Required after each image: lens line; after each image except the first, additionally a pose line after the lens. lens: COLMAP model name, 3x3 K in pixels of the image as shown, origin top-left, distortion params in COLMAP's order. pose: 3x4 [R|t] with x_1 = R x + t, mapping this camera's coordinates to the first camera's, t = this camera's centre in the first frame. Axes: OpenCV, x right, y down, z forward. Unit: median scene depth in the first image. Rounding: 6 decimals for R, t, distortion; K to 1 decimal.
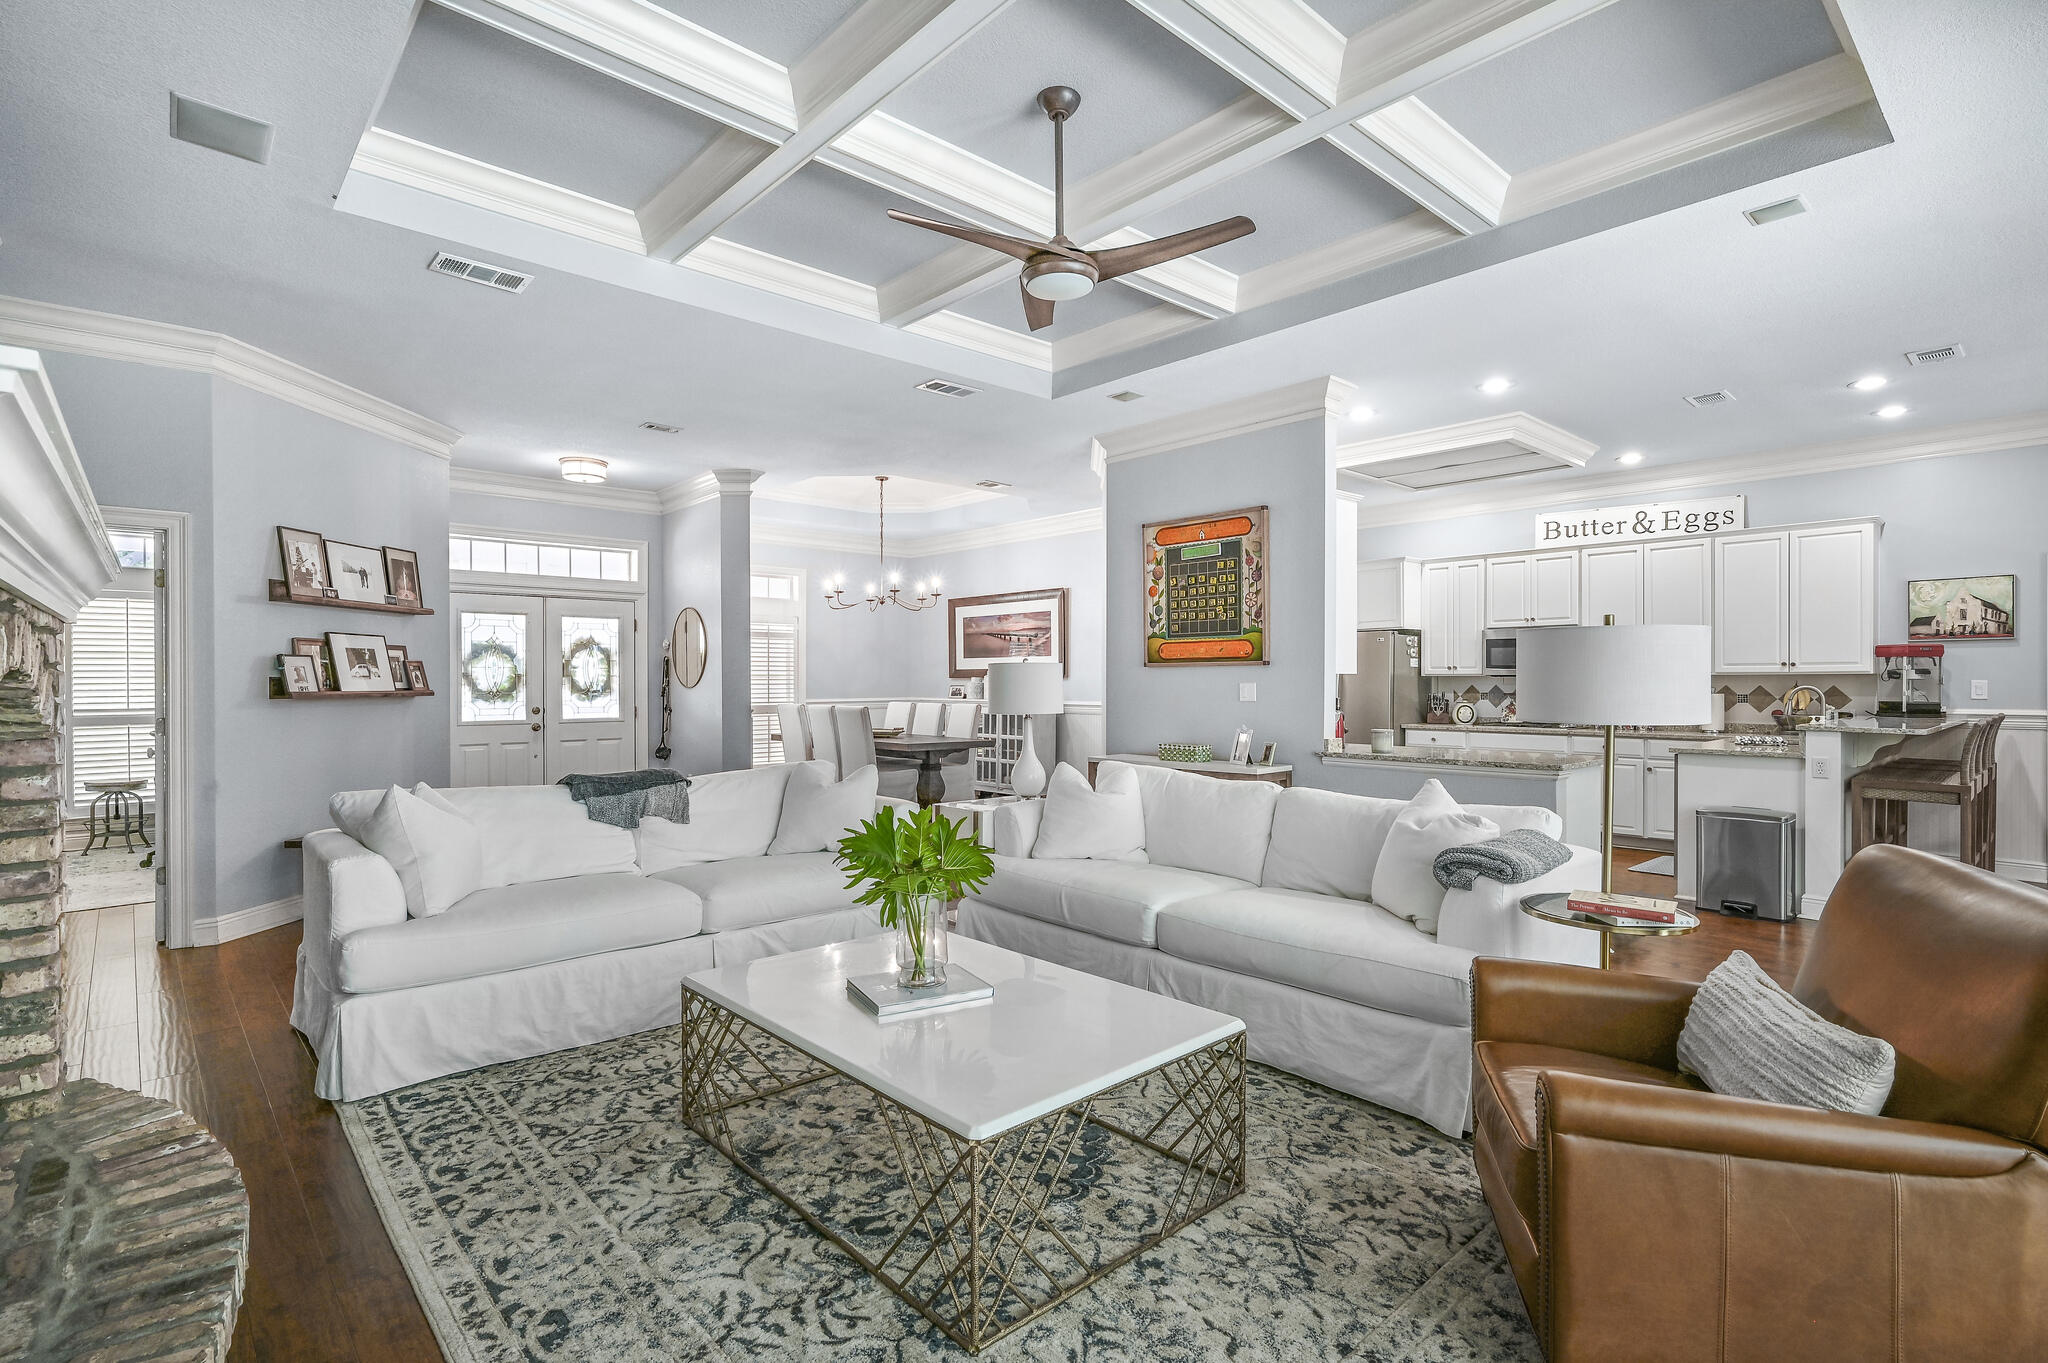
lens RADIAL K [[1006.7, 0, 1018.8], [0, 1006.7, 684.5], [0, 0, 1]] dist [-0.006470, 0.002203]
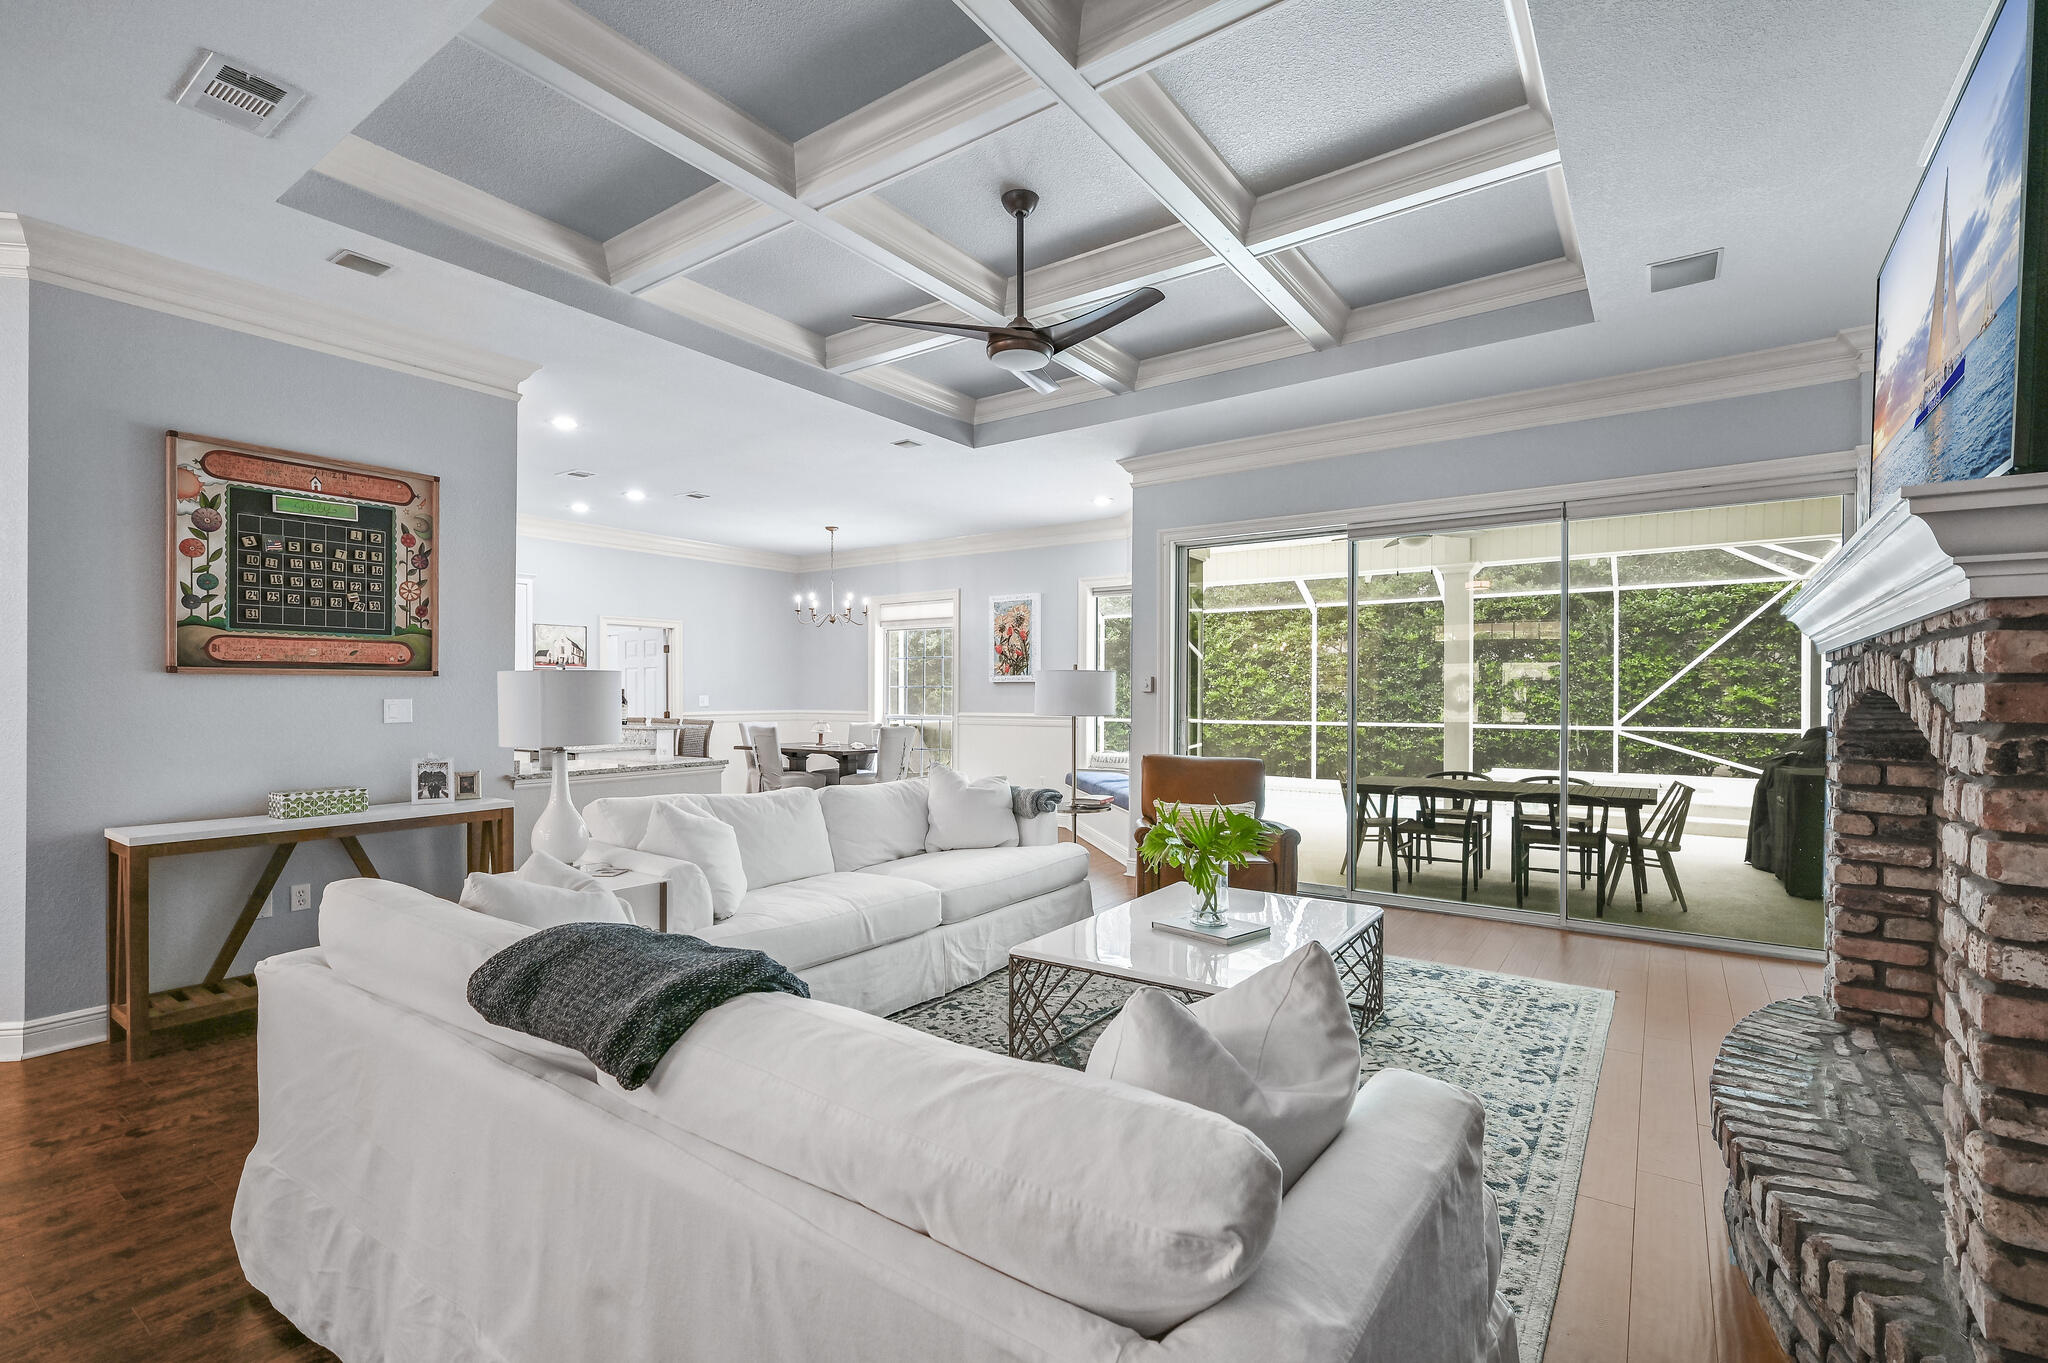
lens RADIAL K [[911.1, 0, 1032.6], [0, 911.1, 697.6], [0, 0, 1]] dist [-0.000756, 0.000633]
pose [[-0.232701, -0.003460, 0.972542, -0.512884], [0.004855, 0.999977, 0.004719, -0.003189], [-0.972536, 0.005820, -0.232679, 0.637270]]
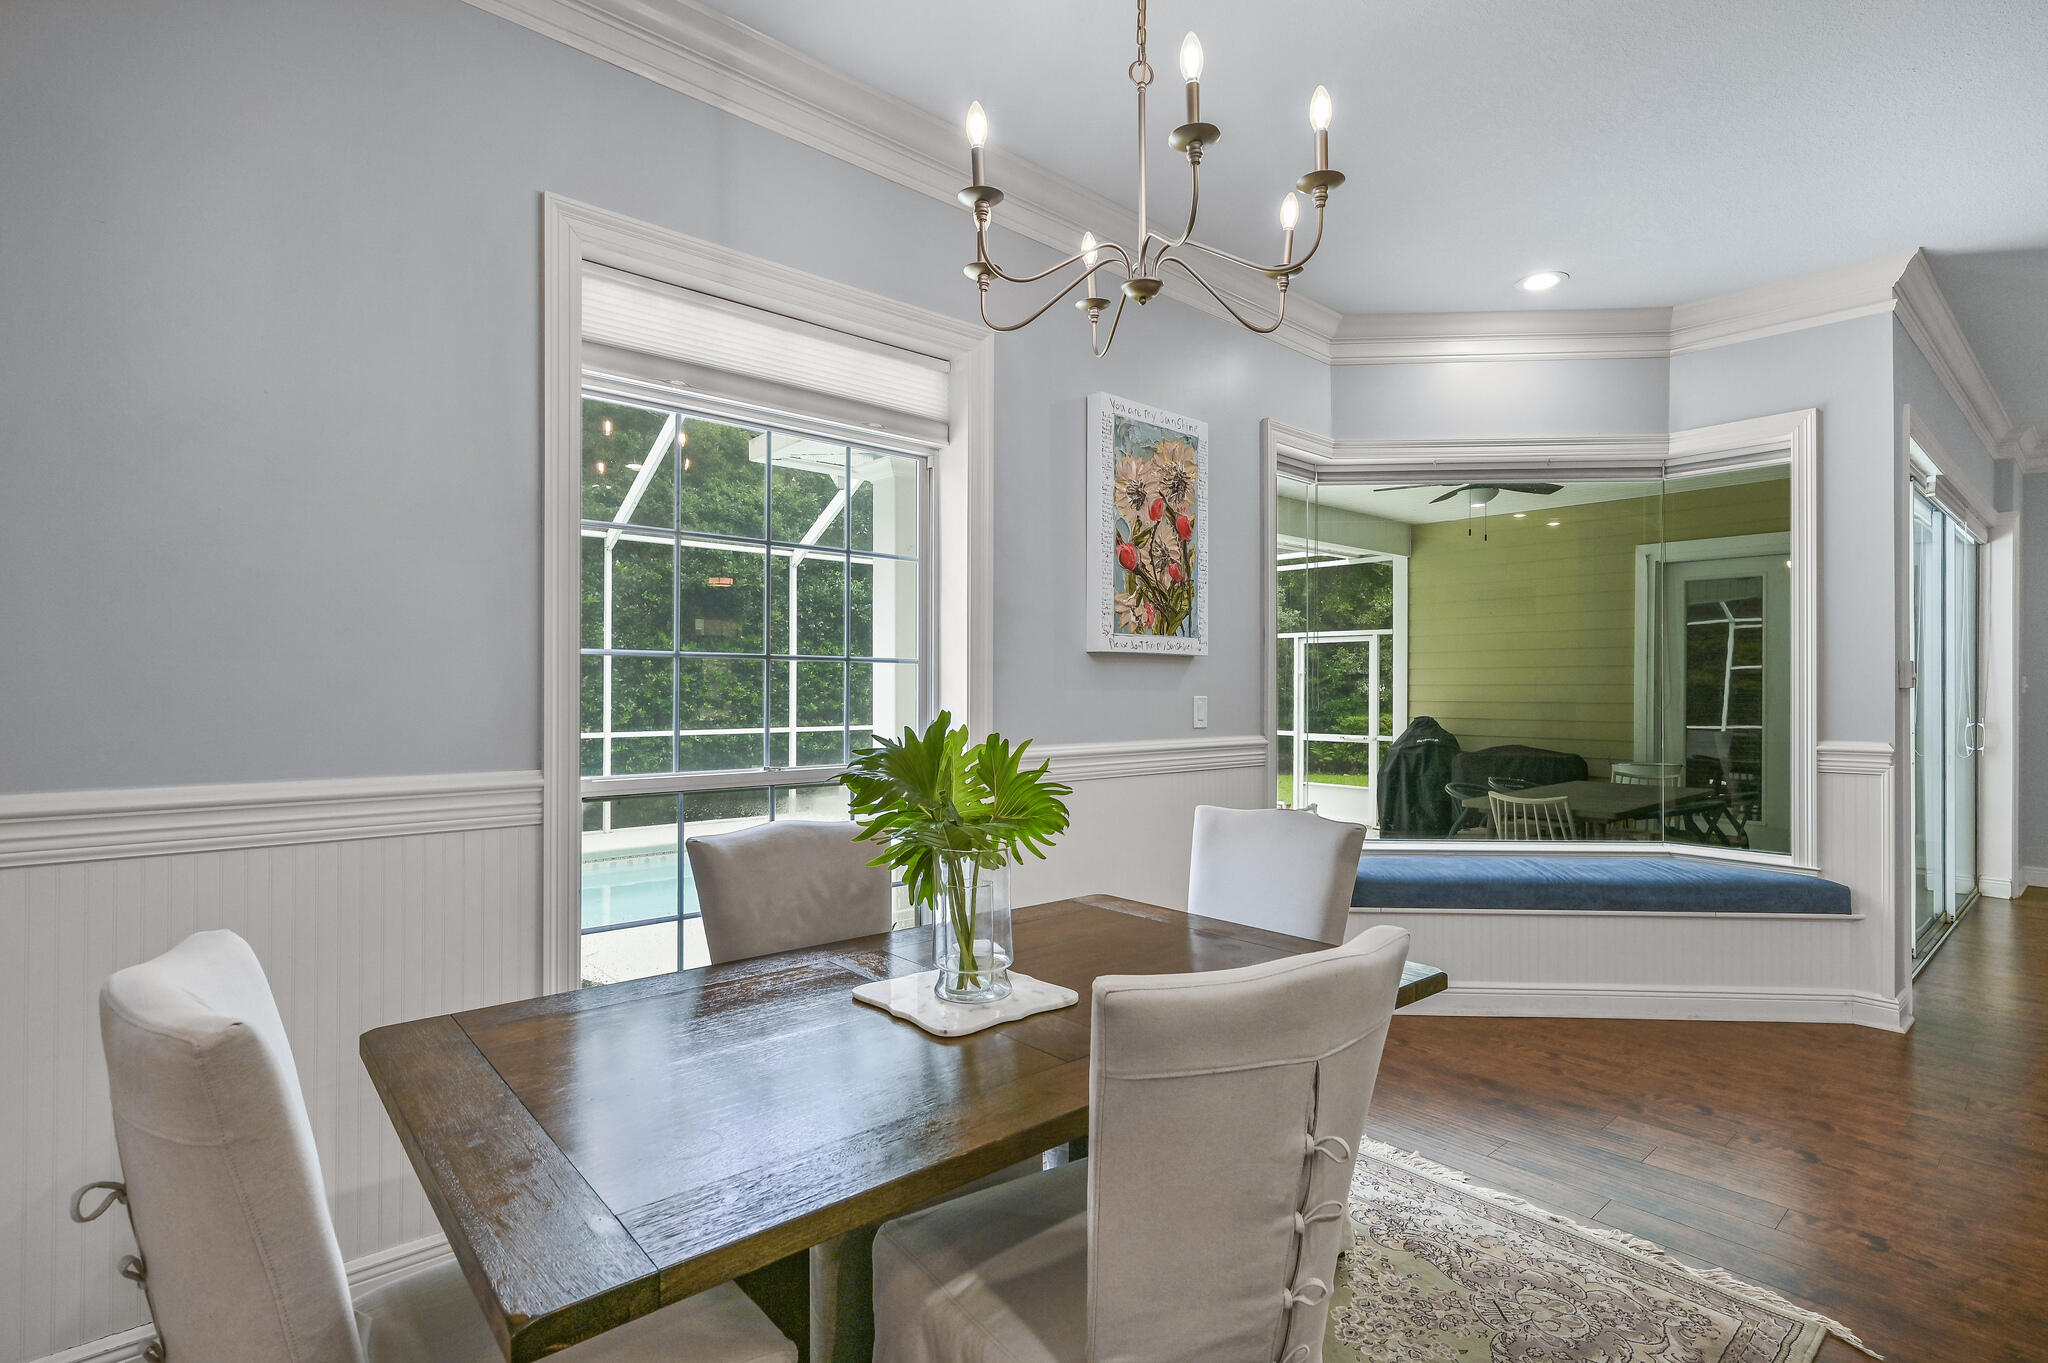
lens RADIAL K [[1006.7, 0, 1037.5], [0, 1006.7, 672.2], [0, 0, 1]] dist [-0.006470, 0.002203]
pose [[-0.999891, -0.003829, -0.014229, 0.927786], [-0.003684, 0.999941, -0.010200, -0.004405], [0.014267, -0.010146, -0.999847, 0.890854]]
